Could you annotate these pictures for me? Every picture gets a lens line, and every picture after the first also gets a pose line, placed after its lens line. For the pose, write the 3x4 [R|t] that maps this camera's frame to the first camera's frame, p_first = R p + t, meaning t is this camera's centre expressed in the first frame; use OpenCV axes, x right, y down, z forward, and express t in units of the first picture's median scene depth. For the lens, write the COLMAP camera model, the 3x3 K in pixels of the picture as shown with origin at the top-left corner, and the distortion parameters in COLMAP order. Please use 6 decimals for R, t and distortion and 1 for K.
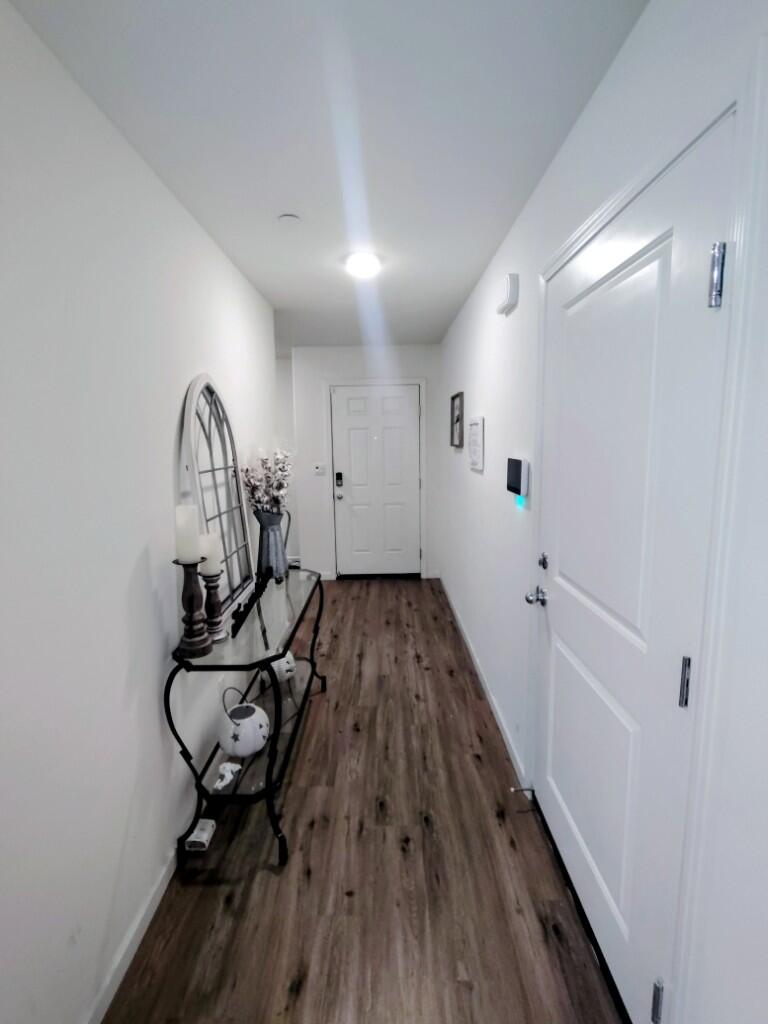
lens RADIAL K [[488.1, 0, 385.3], [0, 488.1, 500.7], [0, 0, 1]] dist [-0.003537, 0.000419]
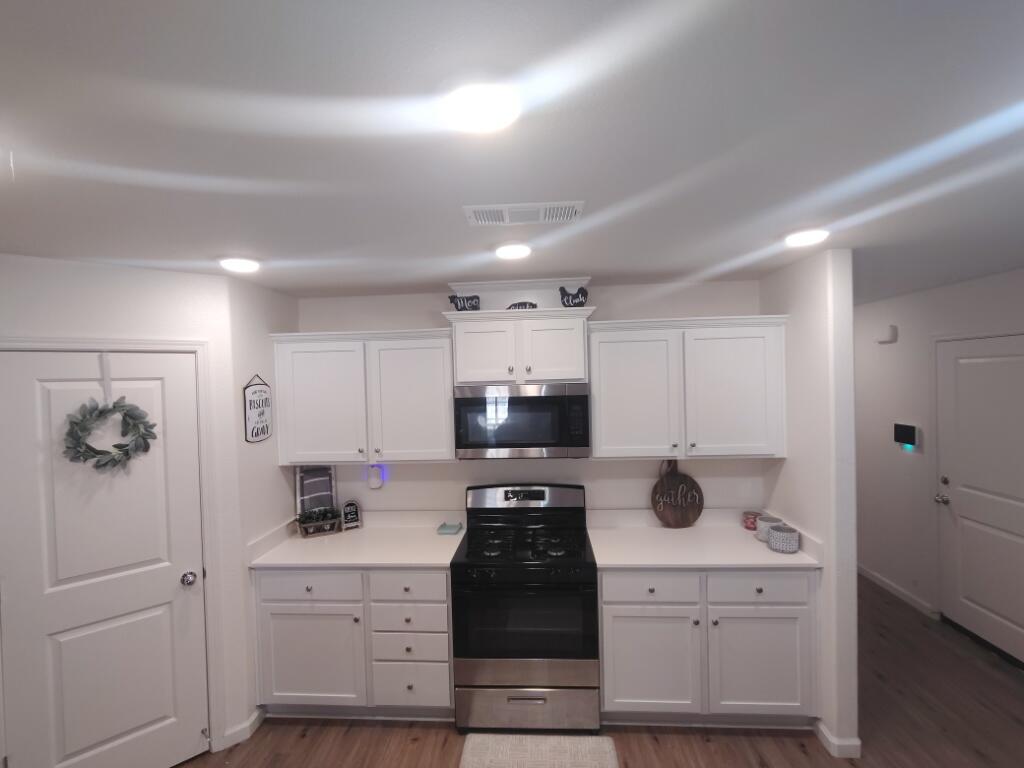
lens RADIAL K [[477.3, 0, 510.8], [0, 477.3, 385.9], [0, 0, 1]] dist [-0.004380, 0.001111]
pose [[0.997156, -0.011967, -0.074408, -0.903527], [0.003498, 0.993597, -0.112927, -0.029200], [0.075283, 0.112346, 0.990813, -0.749236]]
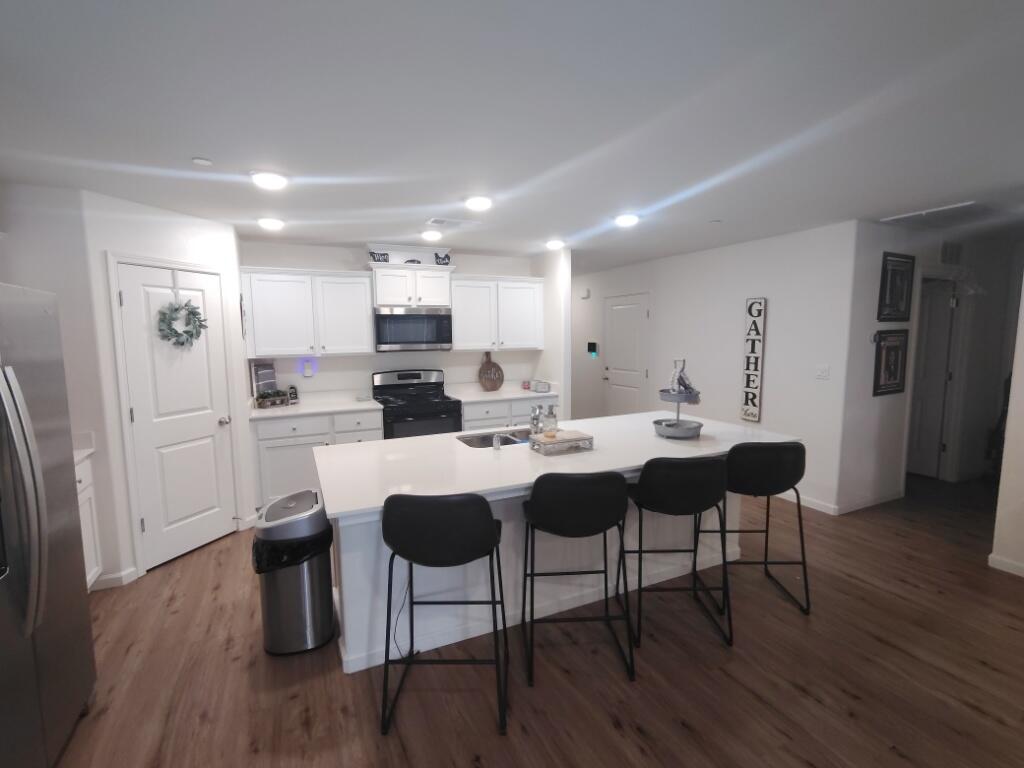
lens RADIAL K [[477.3, 0, 510.8], [0, 477.3, 385.9], [0, 0, 1]] dist [-0.004380, 0.001111]
pose [[0.908995, -0.043587, 0.414521, -1.415095], [0.054953, 0.998368, -0.015526, 0.206104], [-0.413168, 0.036892, 0.909907, -1.543308]]
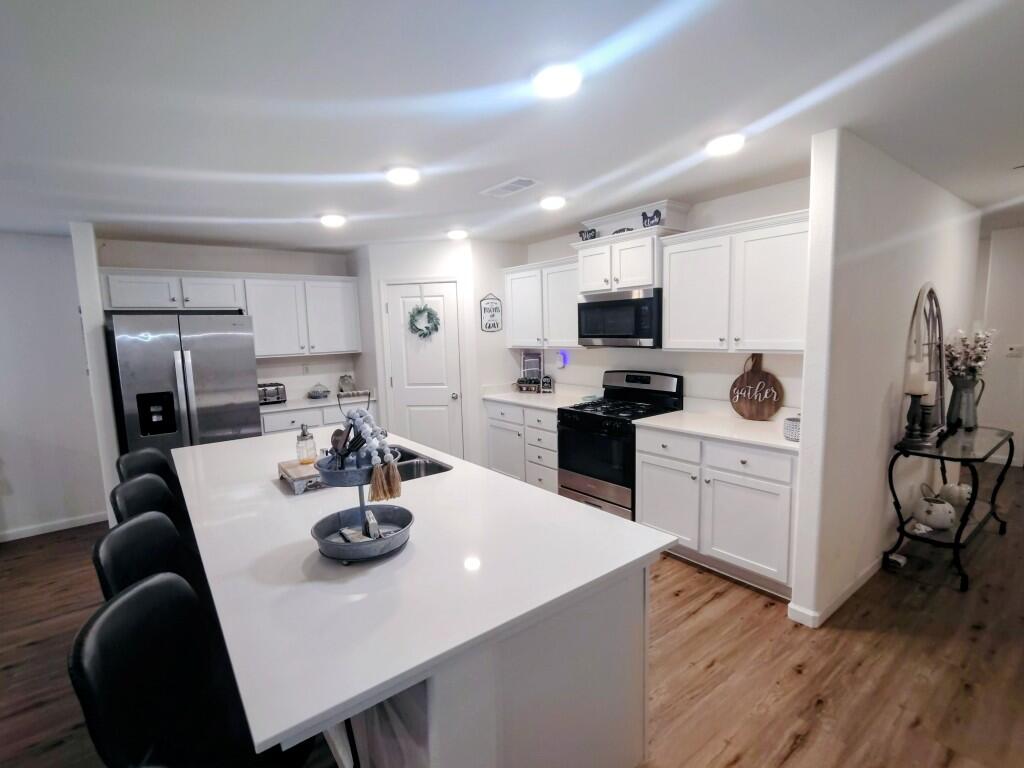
lens RADIAL K [[488.1, 0, 512.0], [0, 488.1, 384.0], [0, 0, 1]] dist [-0.003537, 0.000419]
pose [[0.604608, 0.085876, -0.791880, 0.070721], [-0.083304, 0.995536, 0.044359, 0.088574], [0.792155, 0.039147, 0.609063, -0.827640]]
